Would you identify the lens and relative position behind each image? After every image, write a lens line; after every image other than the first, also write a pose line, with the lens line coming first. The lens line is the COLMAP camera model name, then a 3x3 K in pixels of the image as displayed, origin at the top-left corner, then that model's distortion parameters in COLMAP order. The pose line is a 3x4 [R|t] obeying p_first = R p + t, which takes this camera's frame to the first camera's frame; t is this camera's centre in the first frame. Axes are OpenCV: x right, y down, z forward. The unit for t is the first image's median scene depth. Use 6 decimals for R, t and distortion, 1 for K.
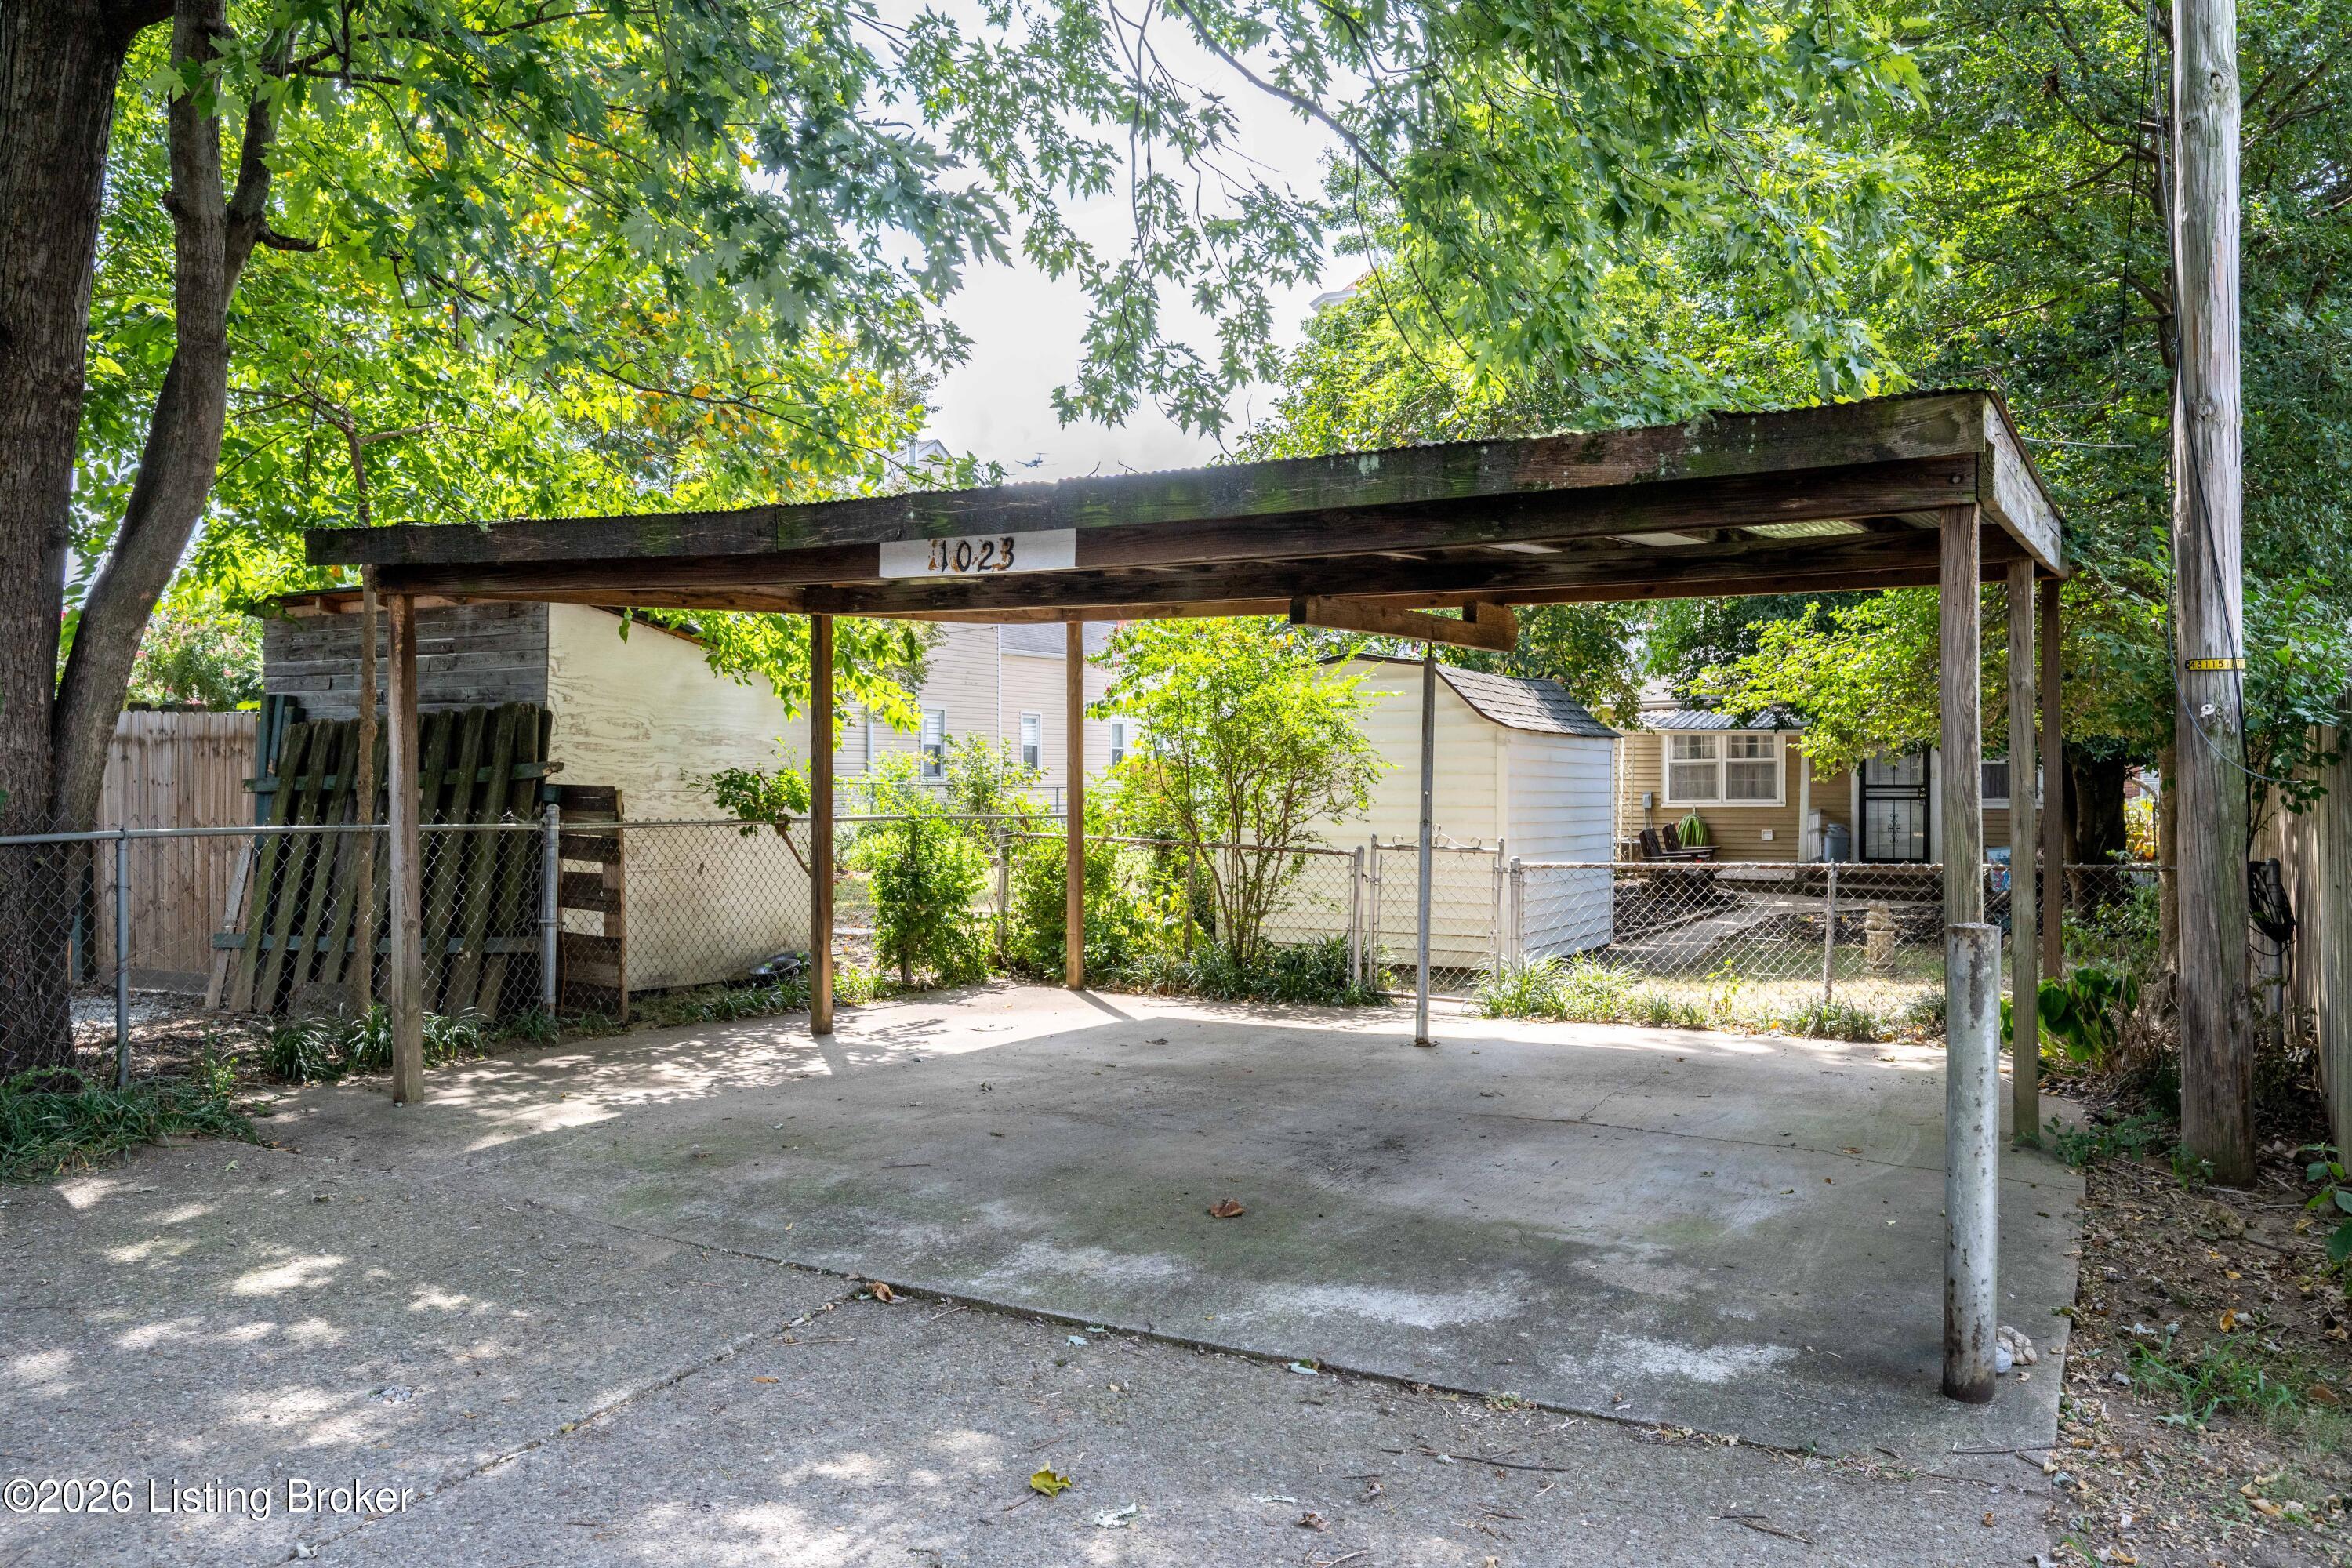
lens RADIAL K [[1668.6, 0, 1177.3], [0, 1668.6, 776.7], [0, 0, 1]] dist [0.000870, 0.000155]
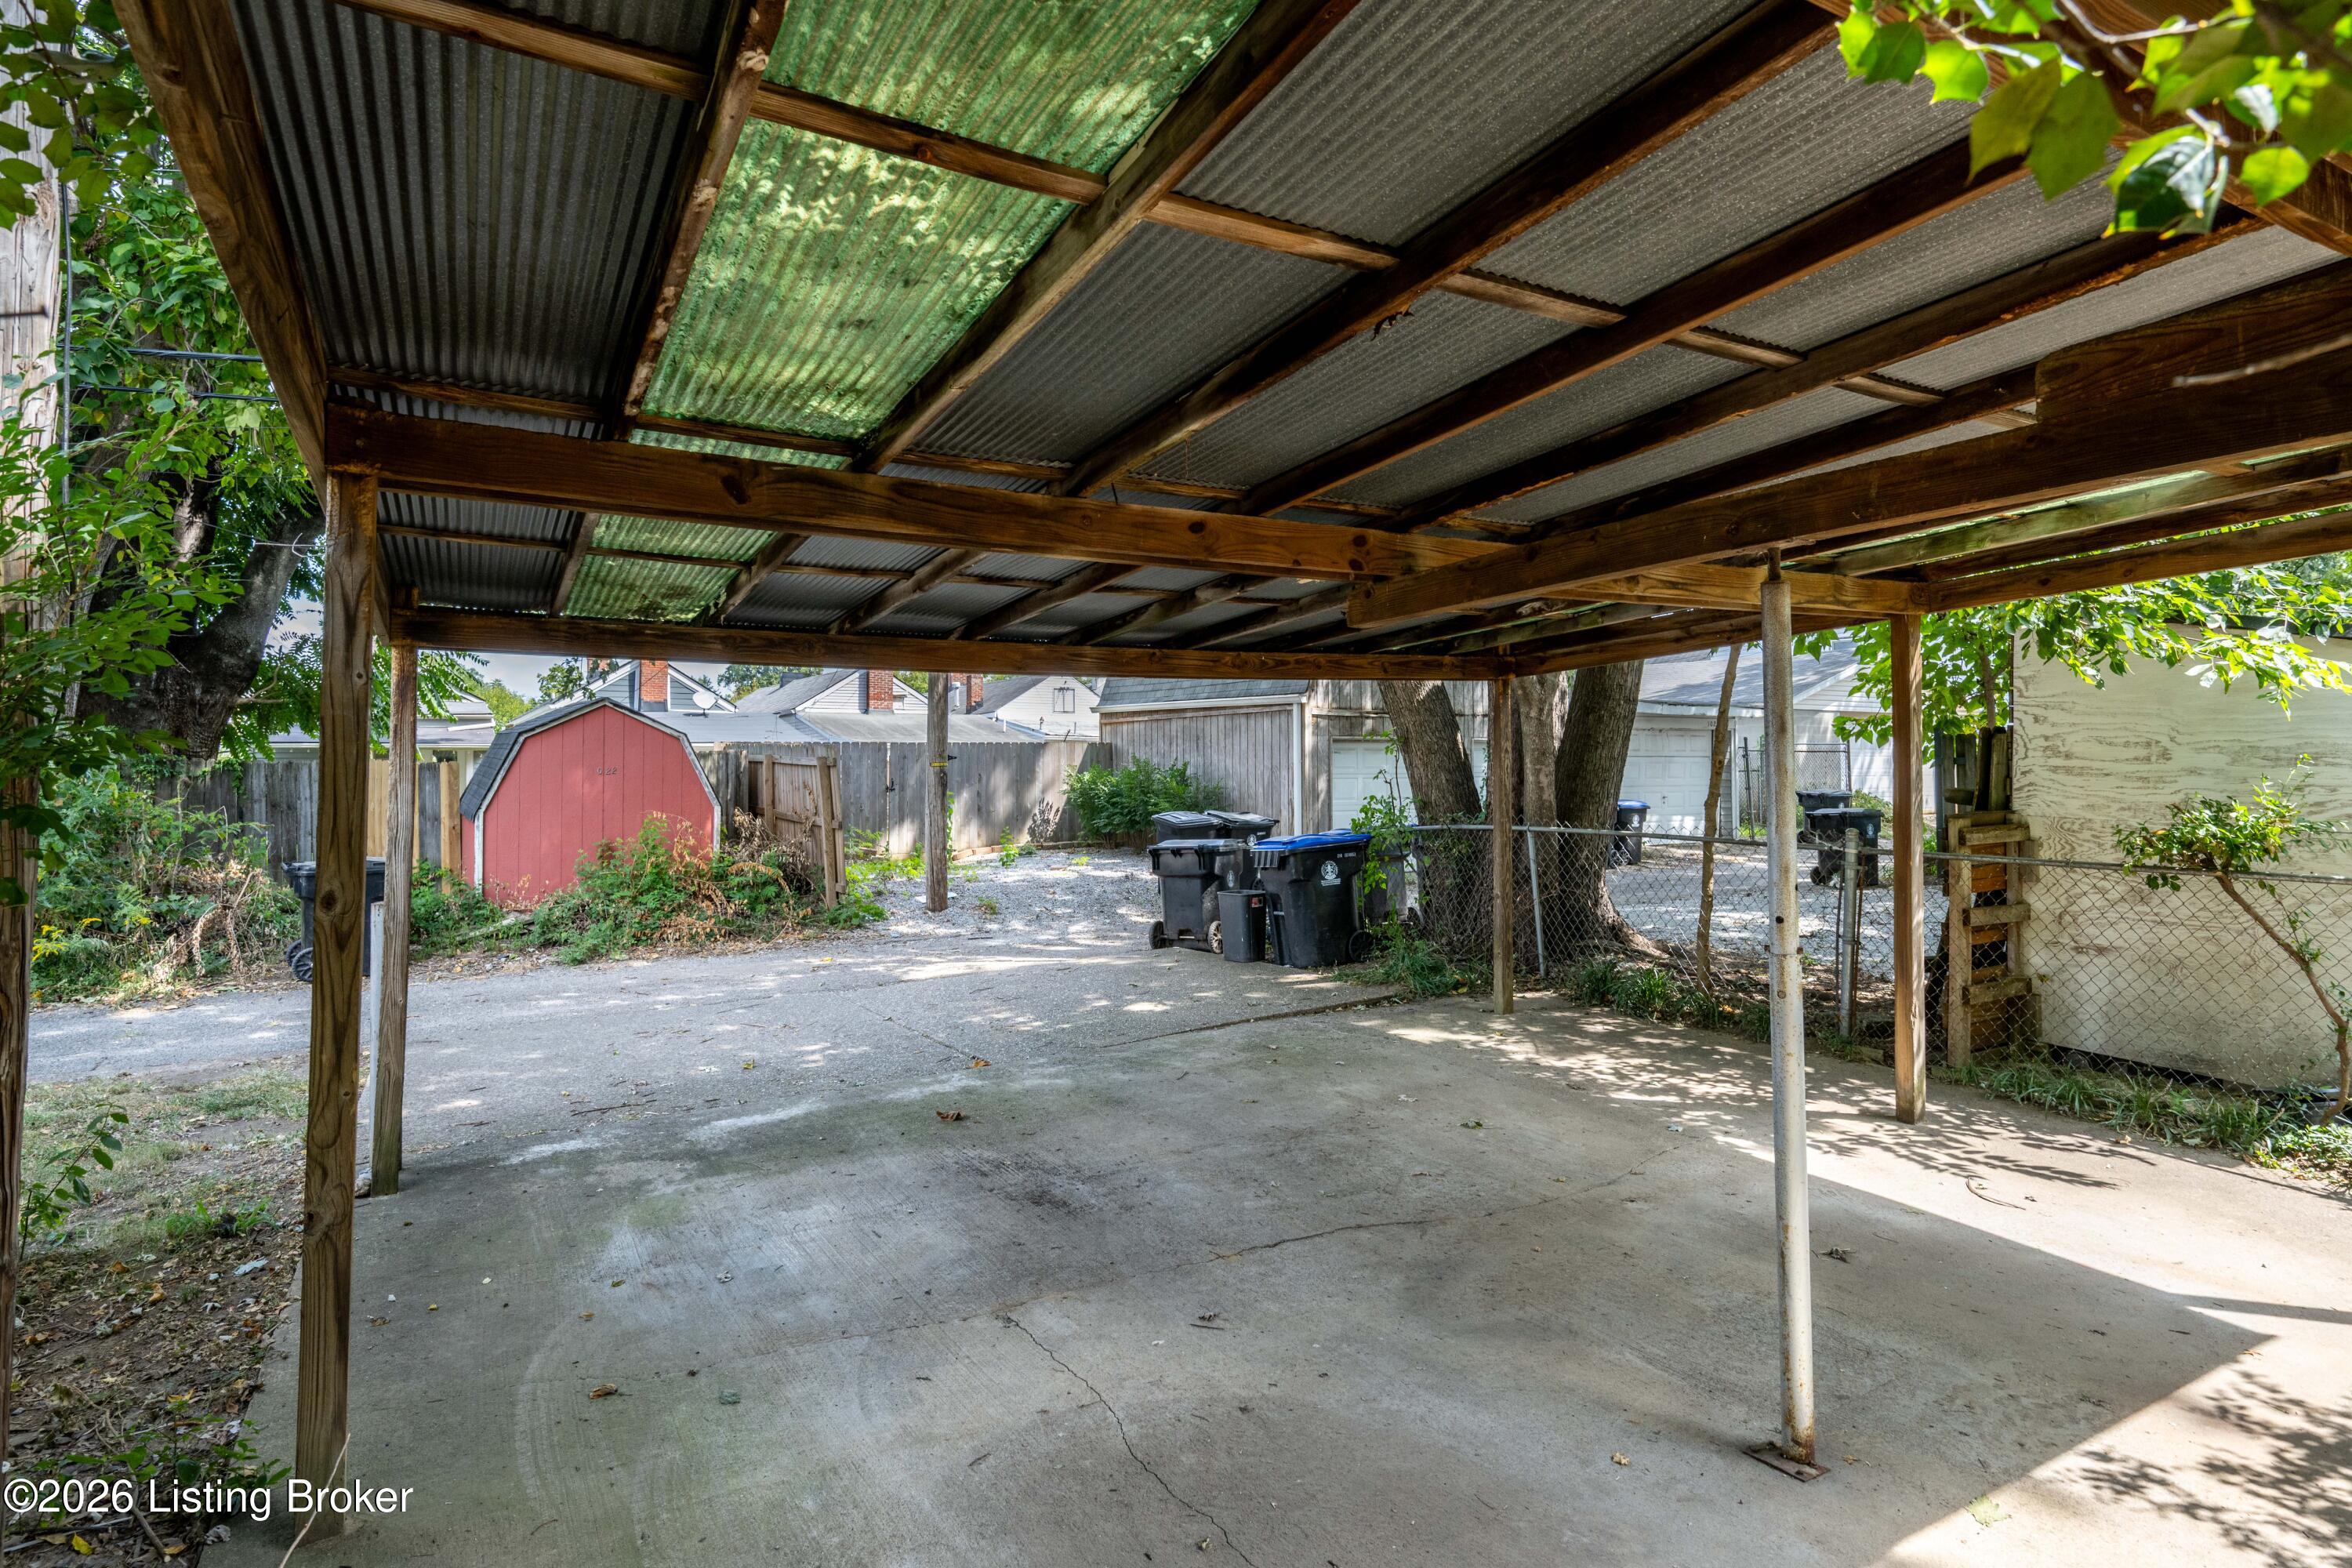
lens RADIAL K [[1260.1, 0, 1174.5], [0, 1260.1, 774.1], [0, 0, 1]] dist [-0.006051, -0.001319]
pose [[-0.512907, 0.001850, -0.858442, 0.888787], [-0.002172, 0.999992, 0.003452, -0.032557], [0.858441, 0.003635, -0.512899, 1.797397]]
